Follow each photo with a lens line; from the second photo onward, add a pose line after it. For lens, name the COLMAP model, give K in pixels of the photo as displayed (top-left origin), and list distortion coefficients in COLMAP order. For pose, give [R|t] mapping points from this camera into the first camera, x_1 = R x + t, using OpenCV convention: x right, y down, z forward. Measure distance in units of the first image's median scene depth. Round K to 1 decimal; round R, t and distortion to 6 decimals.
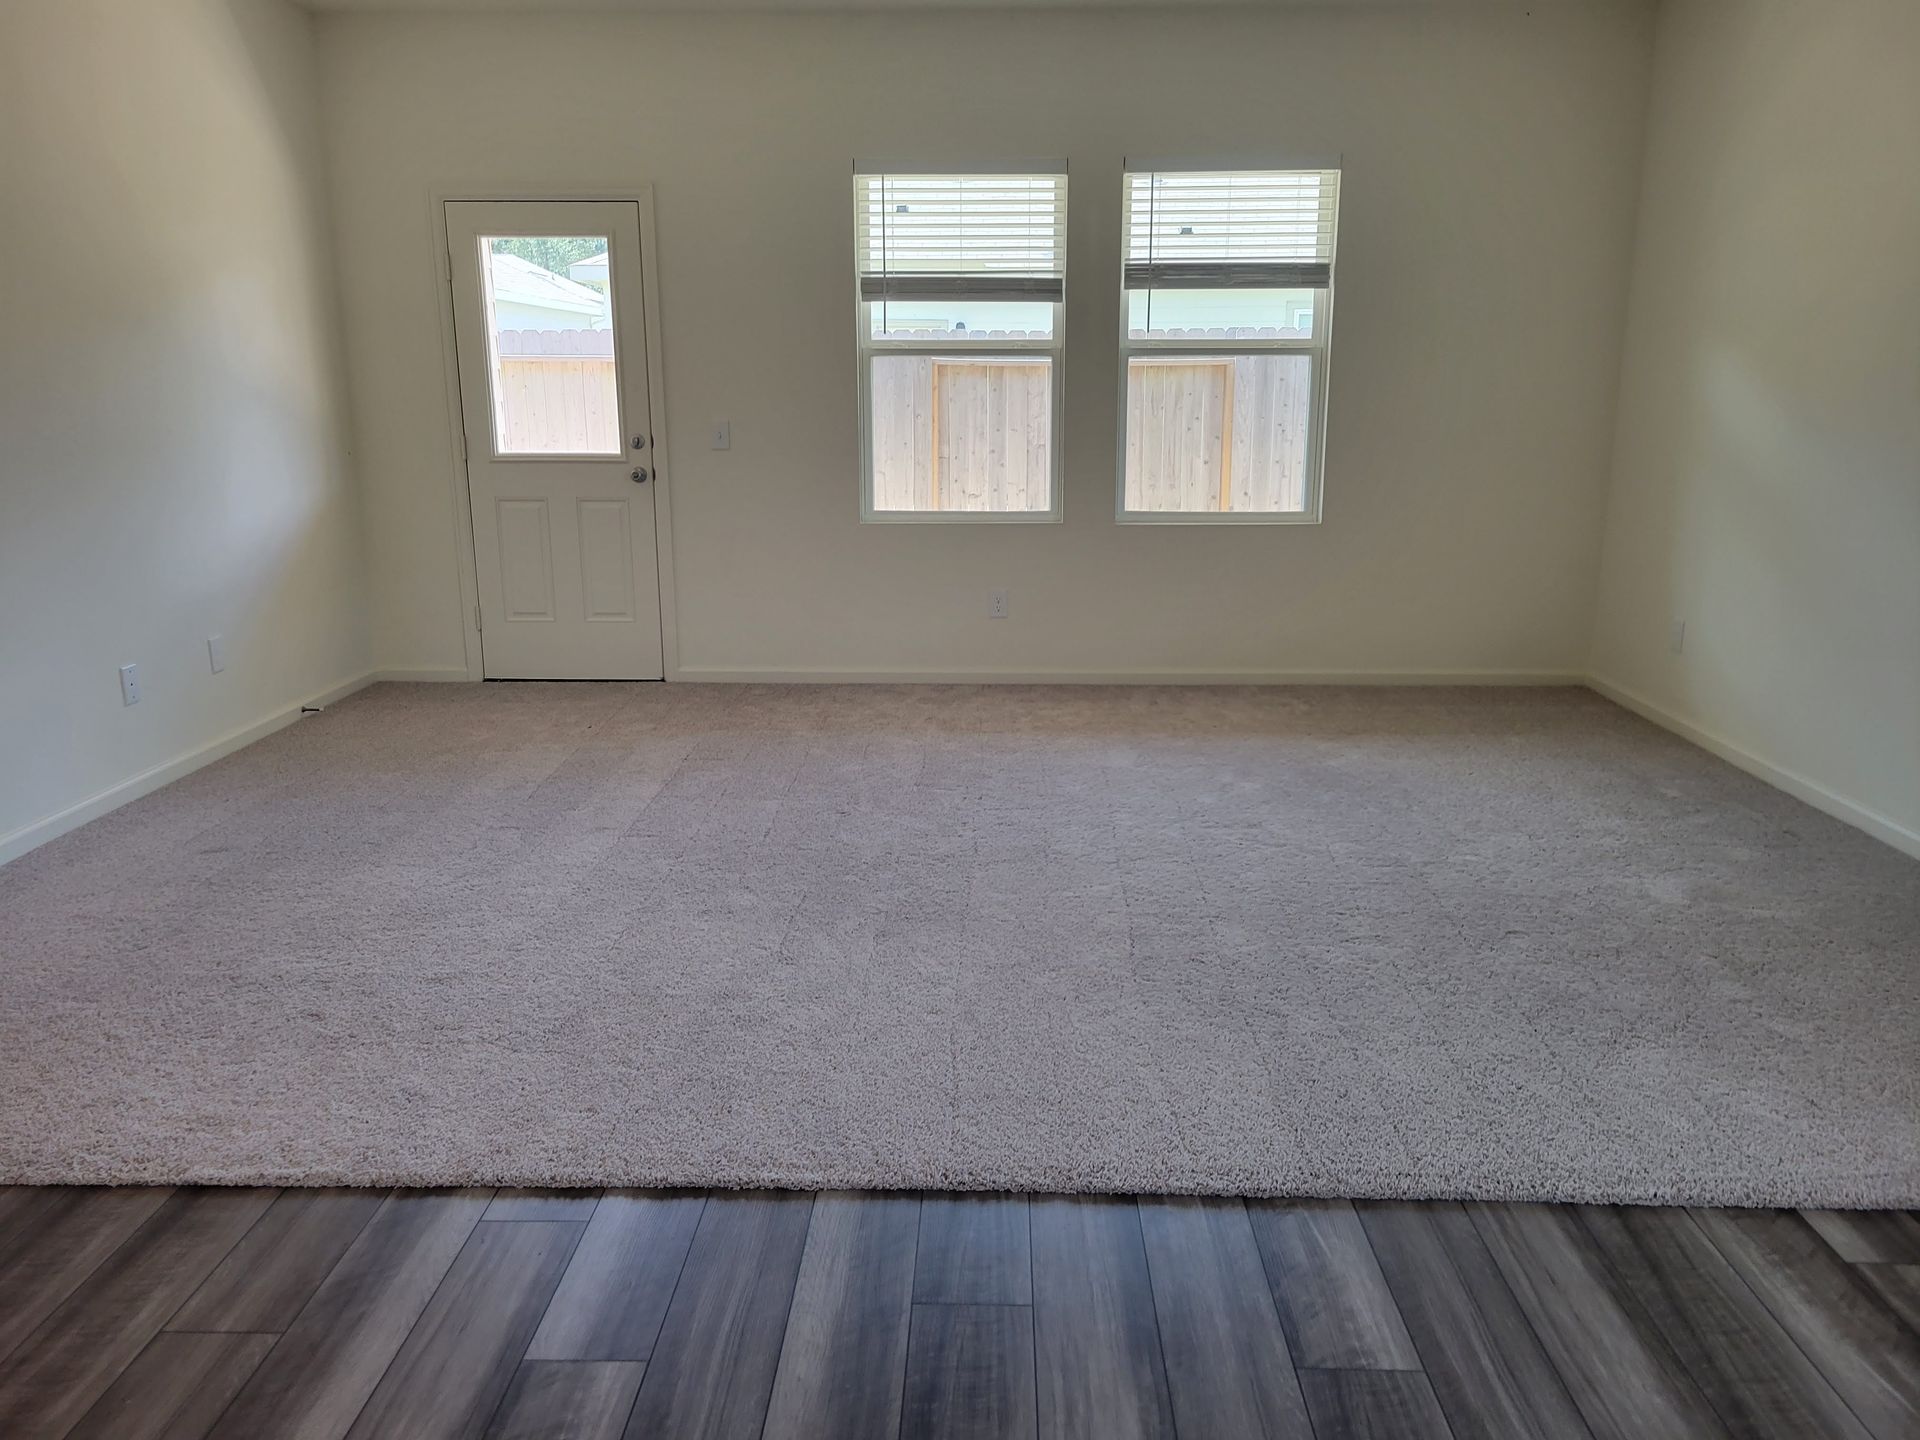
lens RADIAL K [[1433.4, 0, 935.9], [0, 1433.4, 723.3], [0, 0, 1]] dist [0.047340, -0.008524]
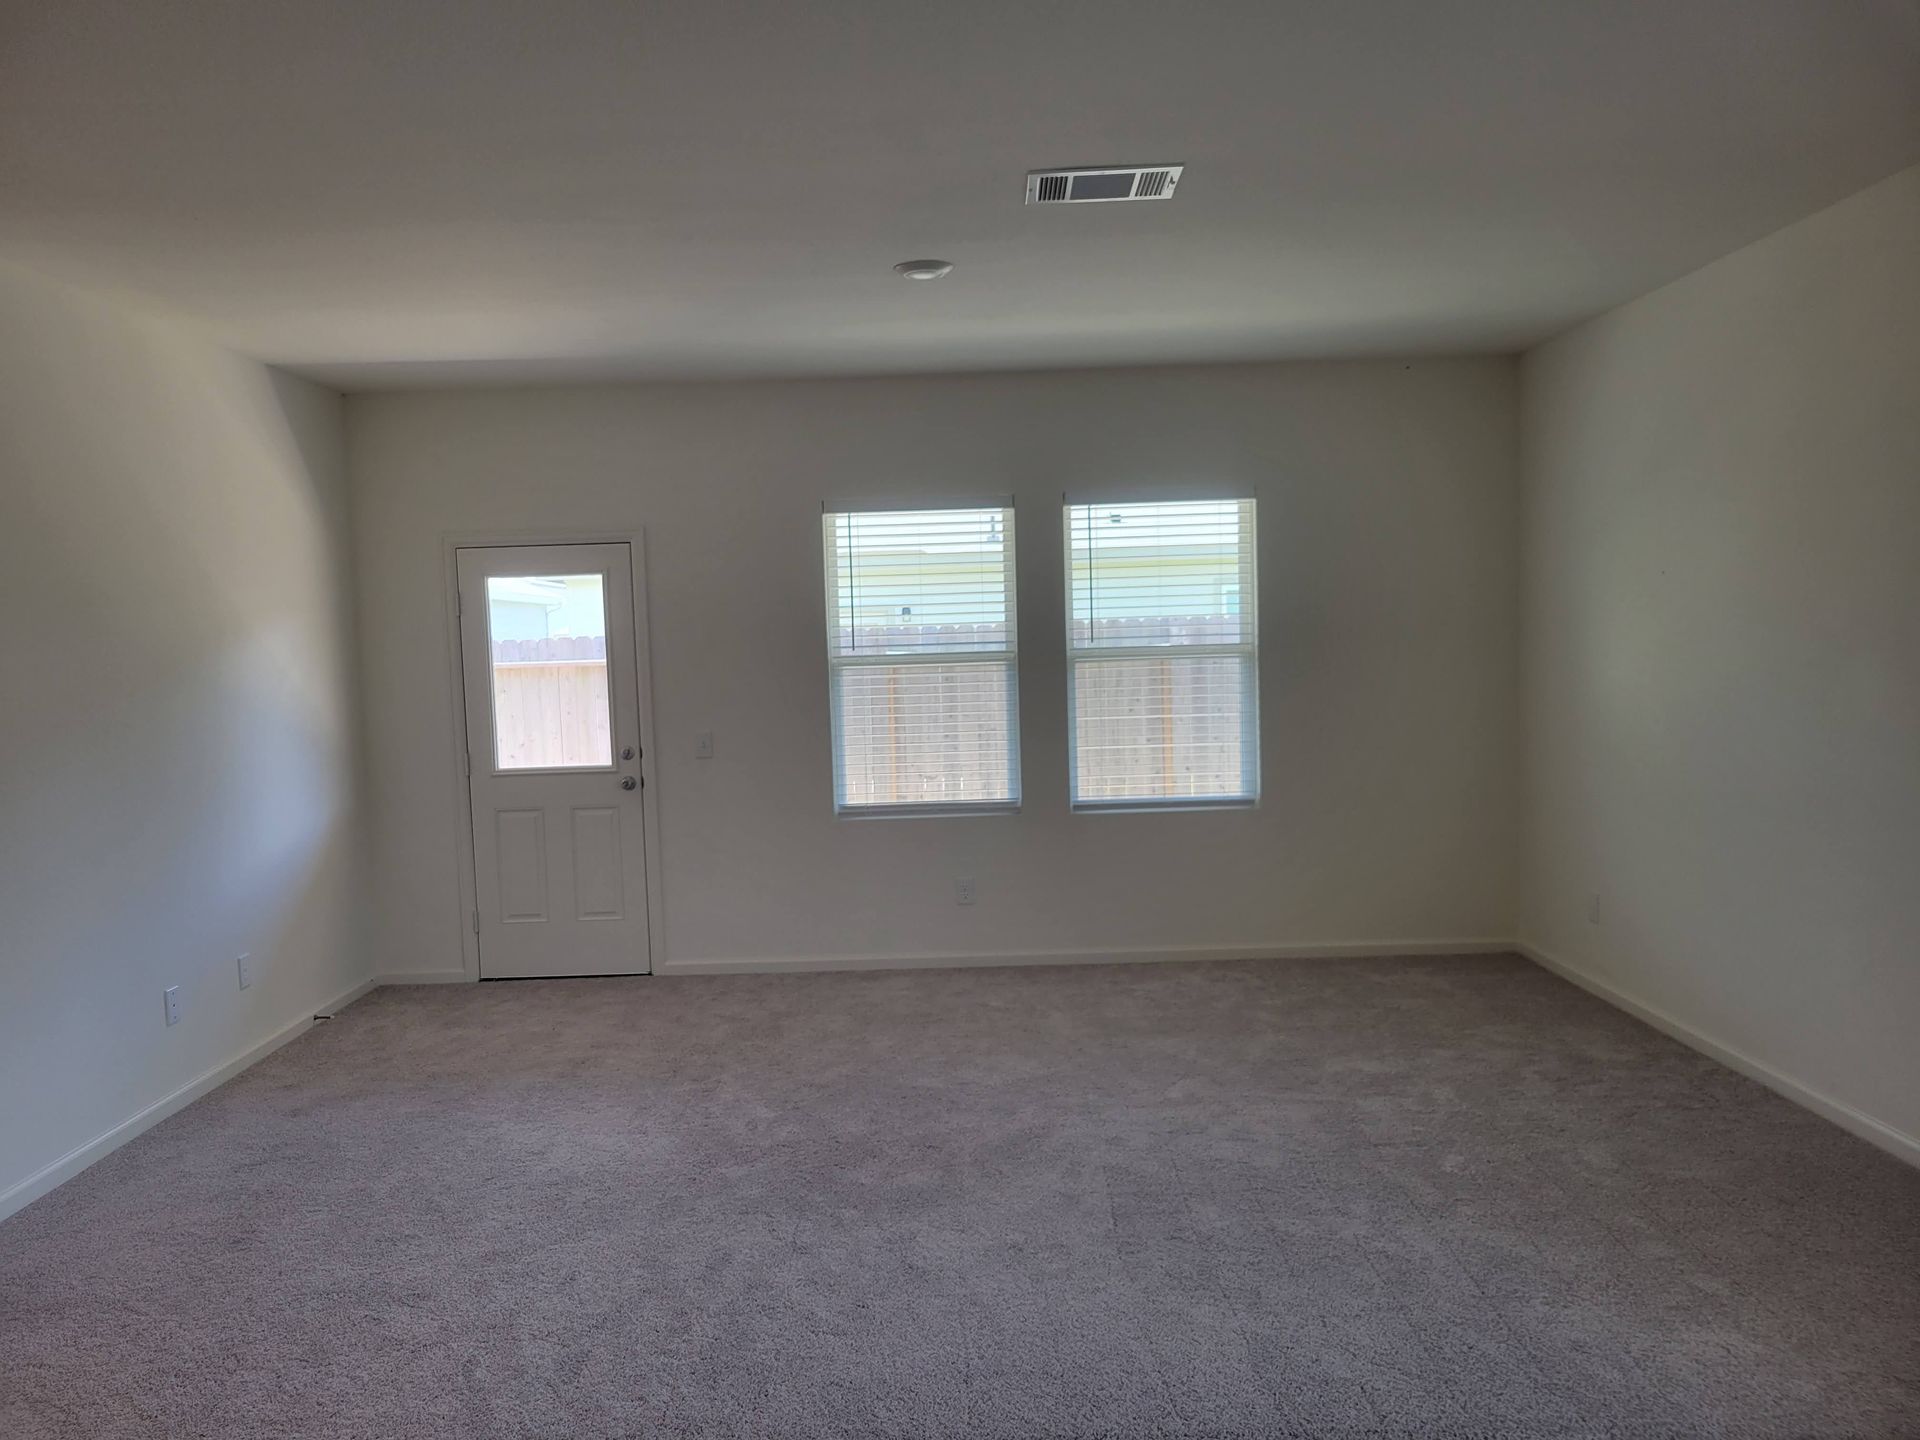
lens RADIAL K [[1429.4, 0, 913.1], [0, 1429.4, 775.1], [0, 0, 1]] dist [0.051938, -0.029977]
pose [[0.999369, -0.029211, 0.020229, -0.028051], [0.031880, 0.988556, -0.147447, -0.025901], [-0.015690, 0.147999, 0.988863, -0.124722]]
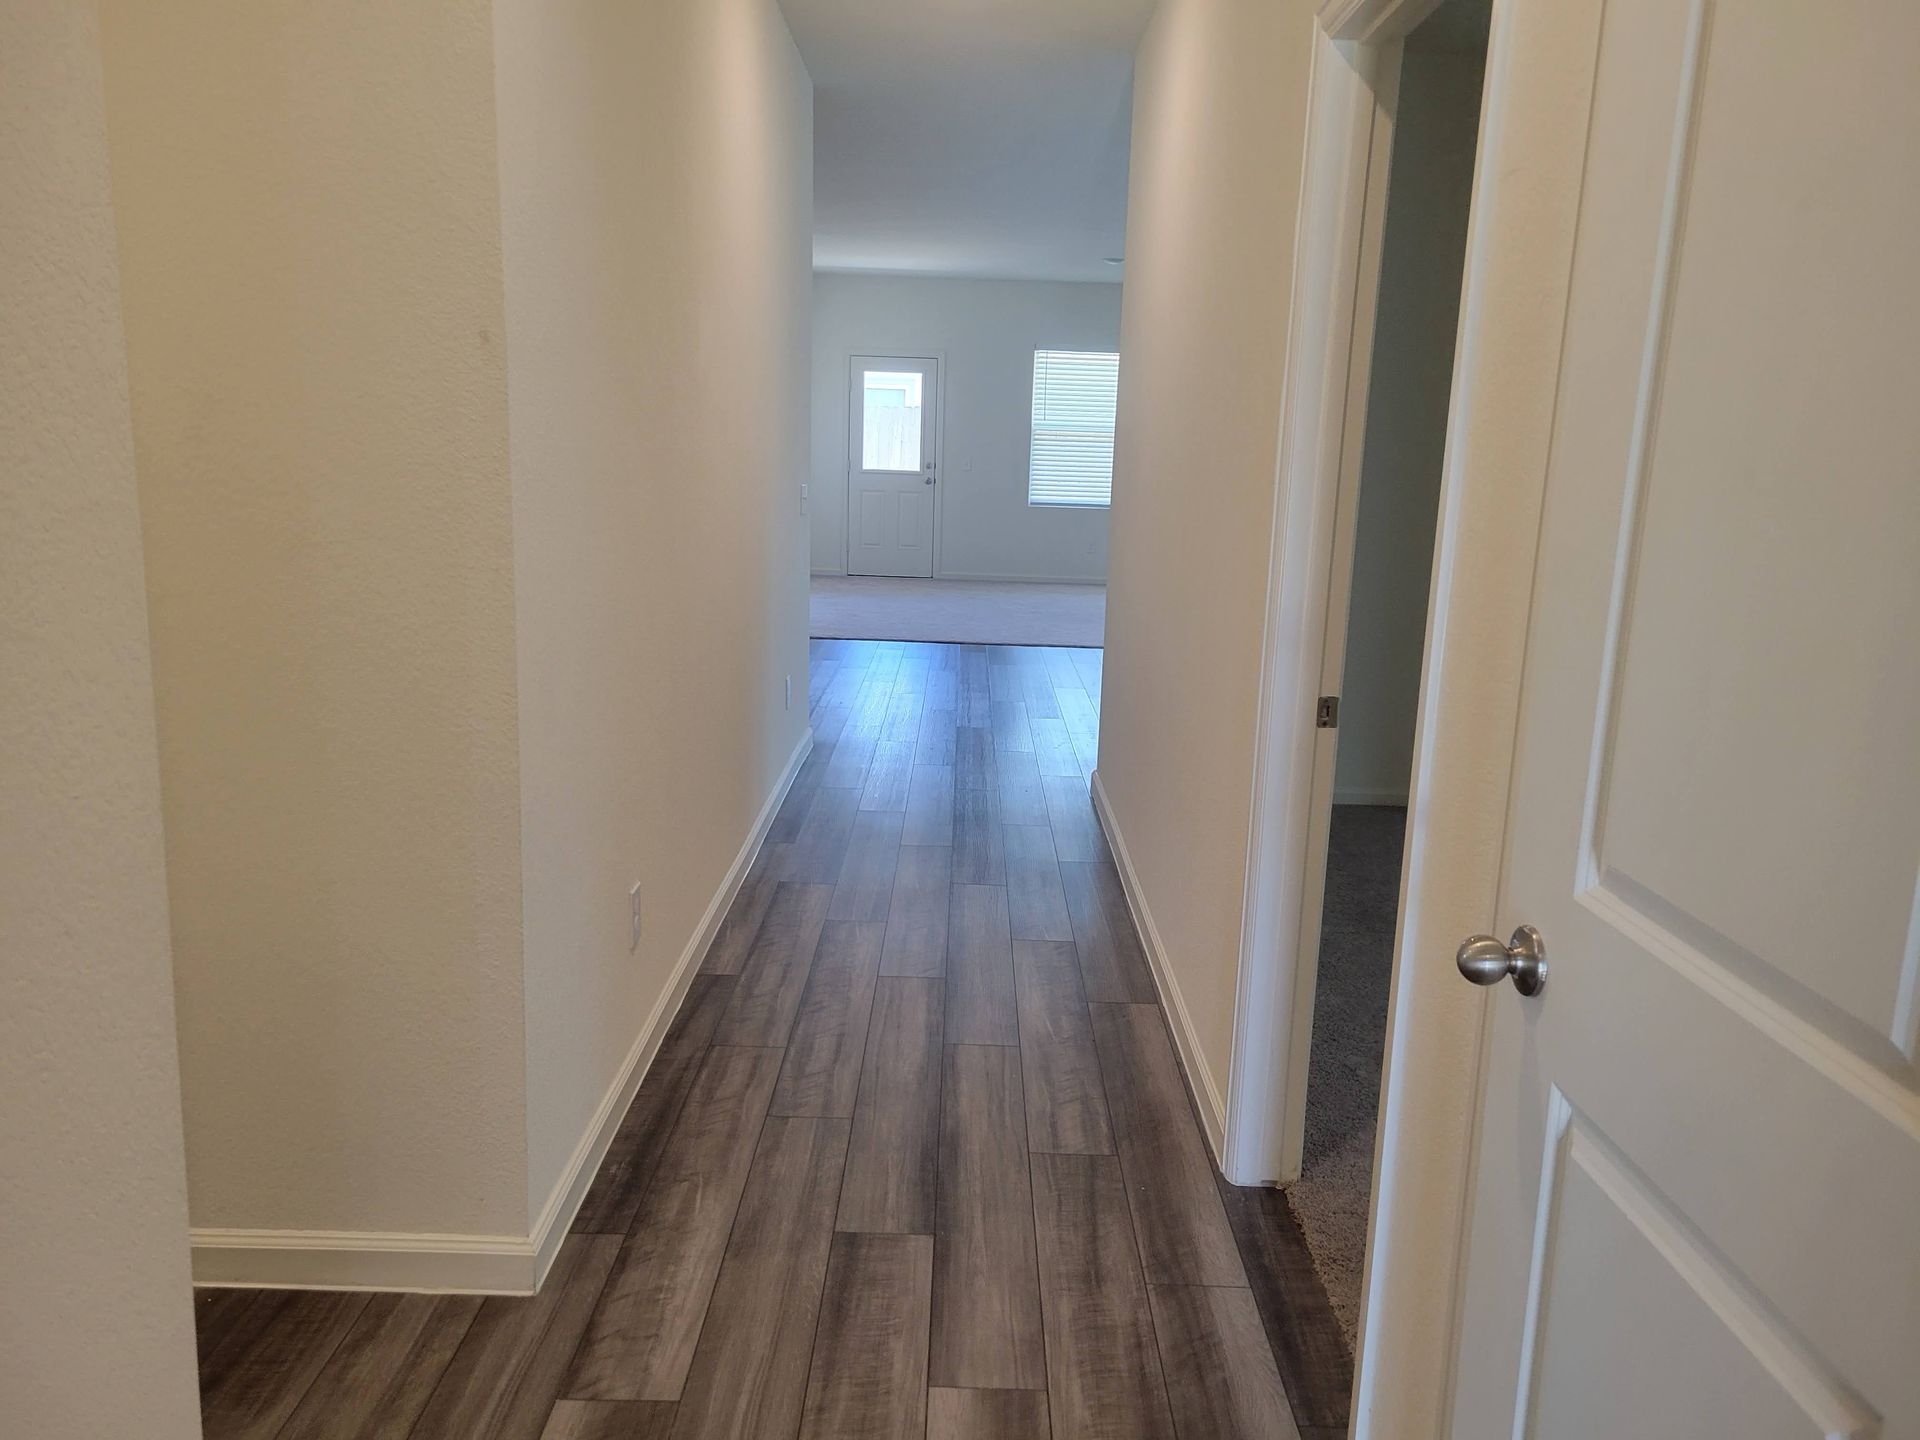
lens RADIAL K [[1433.4, 0, 935.9], [0, 1433.4, 723.3], [0, 0, 1]] dist [0.047340, -0.008524]
pose [[0.999391, 0.034845, -0.001723, -0.335296], [-0.034887, 0.997862, -0.055258, 0.573806], [-0.000207, 0.055285, 0.998471, -2.095638]]
